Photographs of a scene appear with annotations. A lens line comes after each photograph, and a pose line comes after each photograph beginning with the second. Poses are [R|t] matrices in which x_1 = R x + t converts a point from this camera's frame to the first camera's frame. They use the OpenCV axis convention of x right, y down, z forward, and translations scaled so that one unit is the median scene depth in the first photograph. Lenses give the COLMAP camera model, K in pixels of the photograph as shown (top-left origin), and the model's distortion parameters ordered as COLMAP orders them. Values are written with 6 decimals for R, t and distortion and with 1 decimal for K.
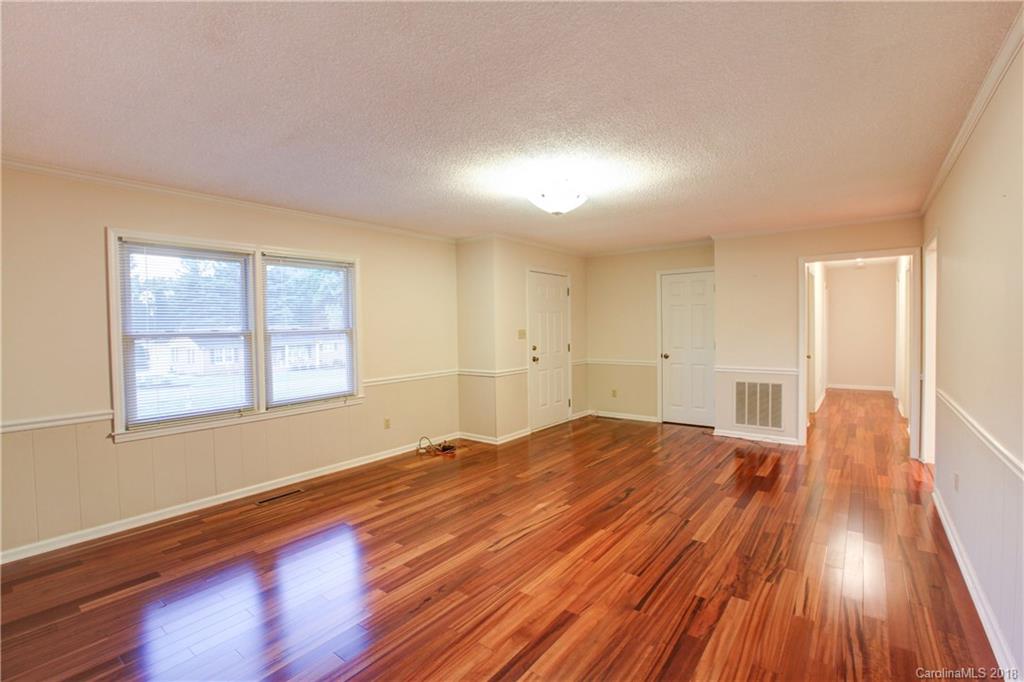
lens RADIAL K [[462.8, 0, 509.7], [0, 462.8, 338.9], [0, 0, 1]] dist [-0.043114, 0.000530]
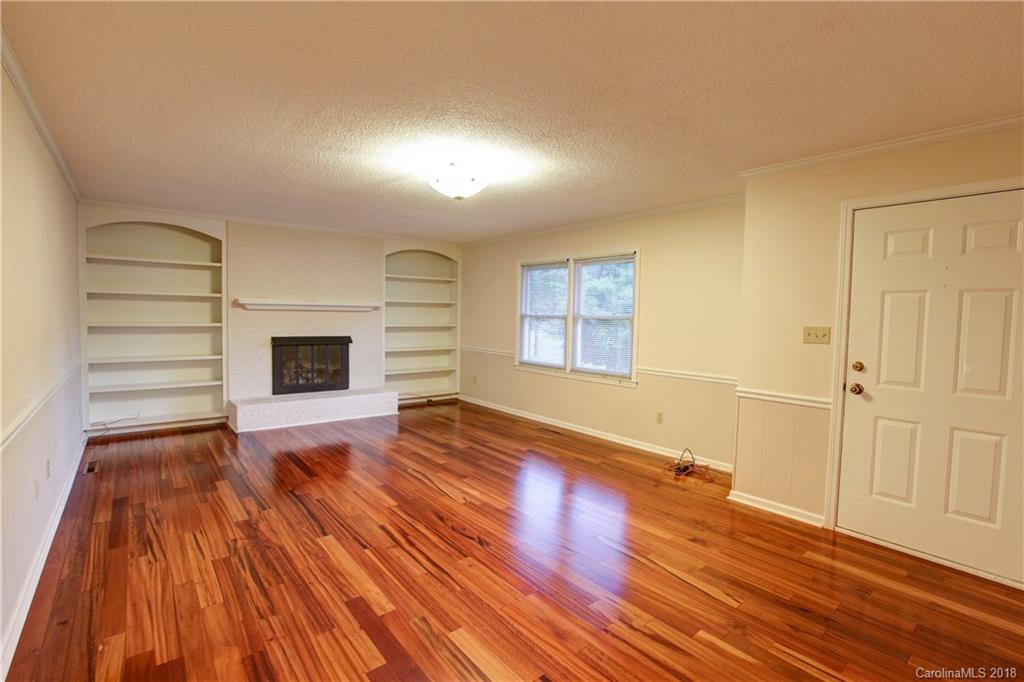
lens RADIAL K [[462.8, 0, 510.1], [0, 462.8, 340.5], [0, 0, 1]] dist [-0.043114, 0.000530]
pose [[-0.212396, 0.066722, -0.974903, 1.010521], [-0.042283, 0.996104, 0.077385, -0.048192], [0.976269, 0.057658, -0.208747, 1.272522]]
